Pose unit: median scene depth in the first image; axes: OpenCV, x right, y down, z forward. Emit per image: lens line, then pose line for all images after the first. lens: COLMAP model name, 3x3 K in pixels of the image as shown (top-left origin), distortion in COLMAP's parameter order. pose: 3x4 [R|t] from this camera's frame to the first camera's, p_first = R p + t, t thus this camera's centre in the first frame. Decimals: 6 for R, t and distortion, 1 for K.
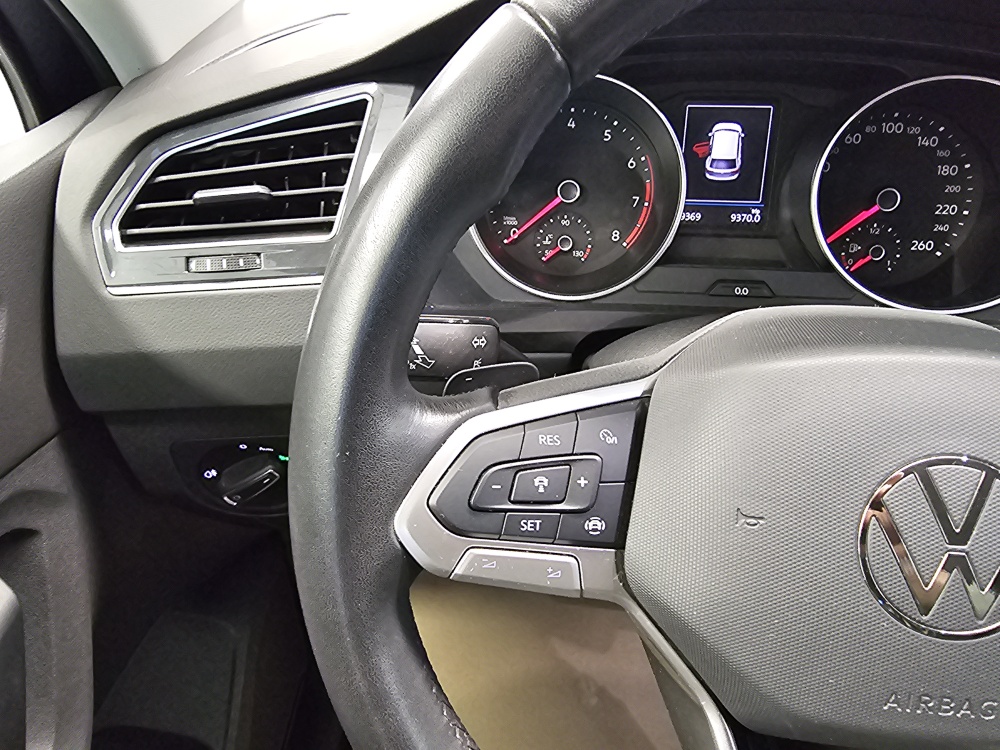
lens RADIAL K [[681.6, 0, 458.2], [0, 681.6, 361.0], [0, 0, 1]] dist [0.000156, -0.000893]
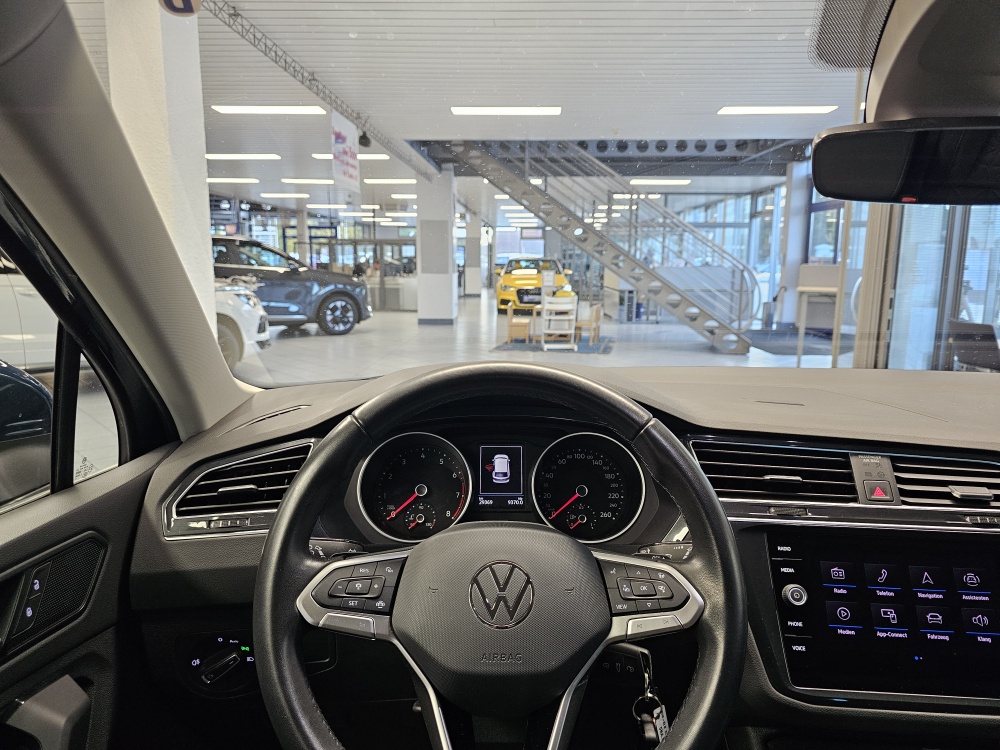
lens RADIAL K [[676.2, 0, 504.4], [0, 676.2, 371.9], [0, 0, 1]] dist [0.064458, -0.074193]
pose [[0.994852, 0.003064, 0.101291, 0.211018], [0.043713, 0.888789, -0.456228, 0.341676], [-0.091424, 0.458307, 0.884079, -0.867508]]
